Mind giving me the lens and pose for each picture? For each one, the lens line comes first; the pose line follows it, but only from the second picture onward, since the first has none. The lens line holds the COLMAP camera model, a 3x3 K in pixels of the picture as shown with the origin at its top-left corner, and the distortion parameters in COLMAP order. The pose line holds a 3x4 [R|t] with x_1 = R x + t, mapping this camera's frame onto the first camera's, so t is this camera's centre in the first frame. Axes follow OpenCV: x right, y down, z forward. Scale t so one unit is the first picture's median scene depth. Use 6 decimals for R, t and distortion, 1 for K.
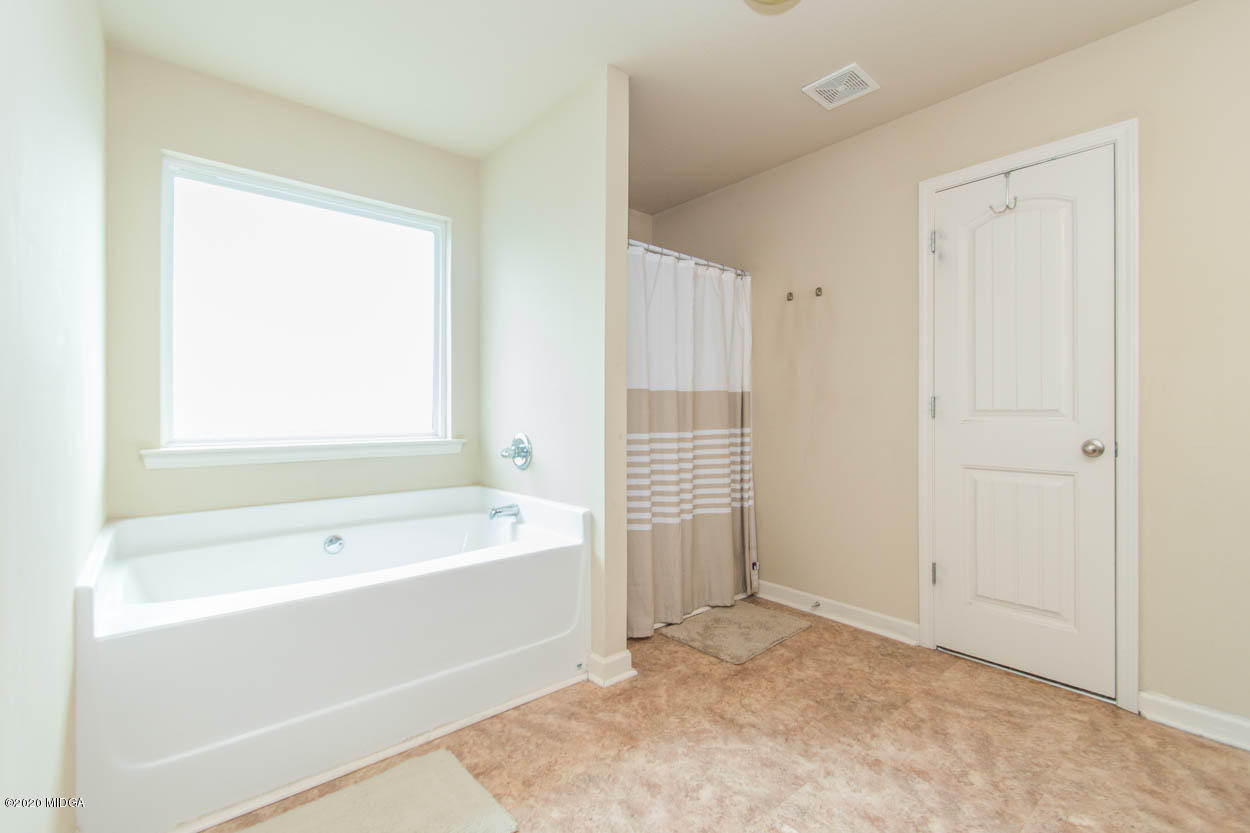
lens RADIAL K [[549.6, 0, 628.2], [0, 549.6, 409.4], [0, 0, 1]] dist [0.005008, -0.002969]
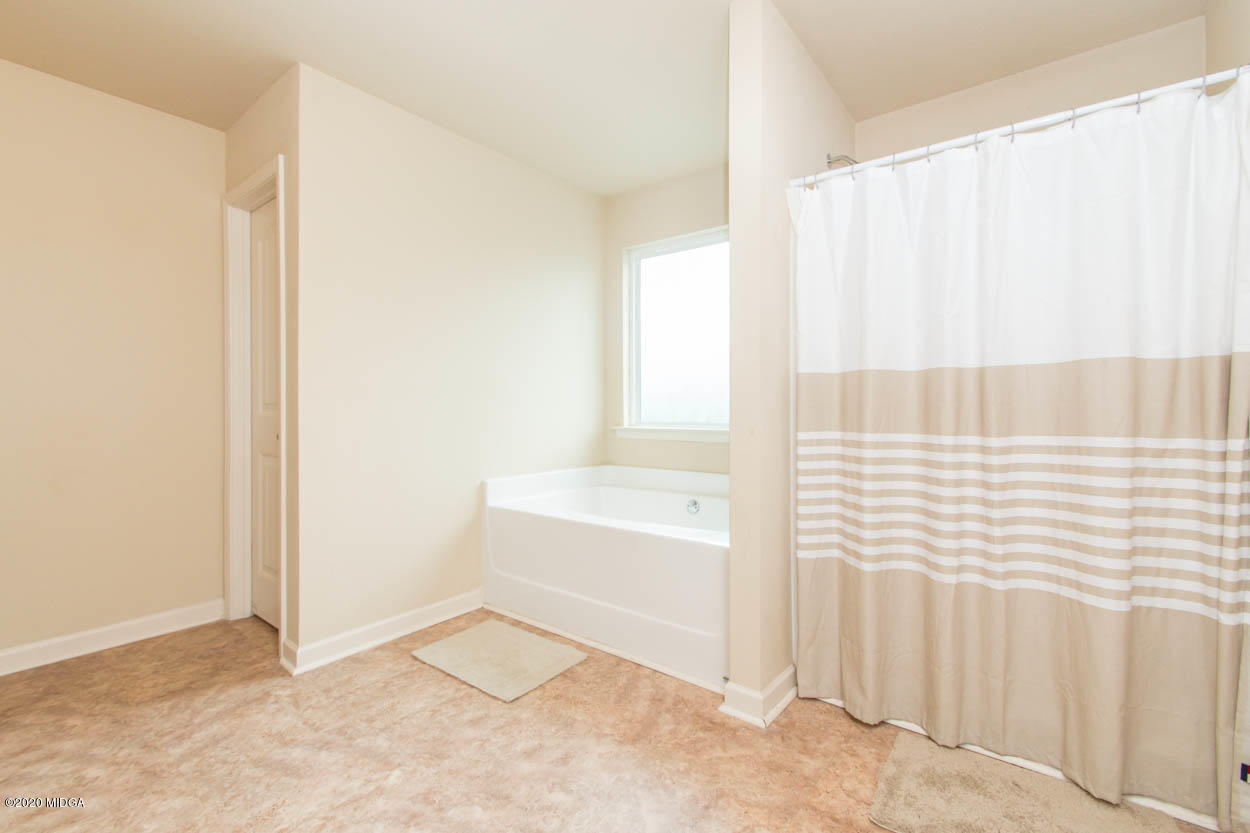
lens RADIAL K [[549.6, 0, 627.1], [0, 549.6, 413.1], [0, 0, 1]] dist [0.005008, -0.002969]
pose [[0.184991, 0.011012, -0.982678, 0.816080], [0.003070, 0.999926, 0.011783, 0.010504], [0.982735, -0.005197, 0.184944, 0.698602]]
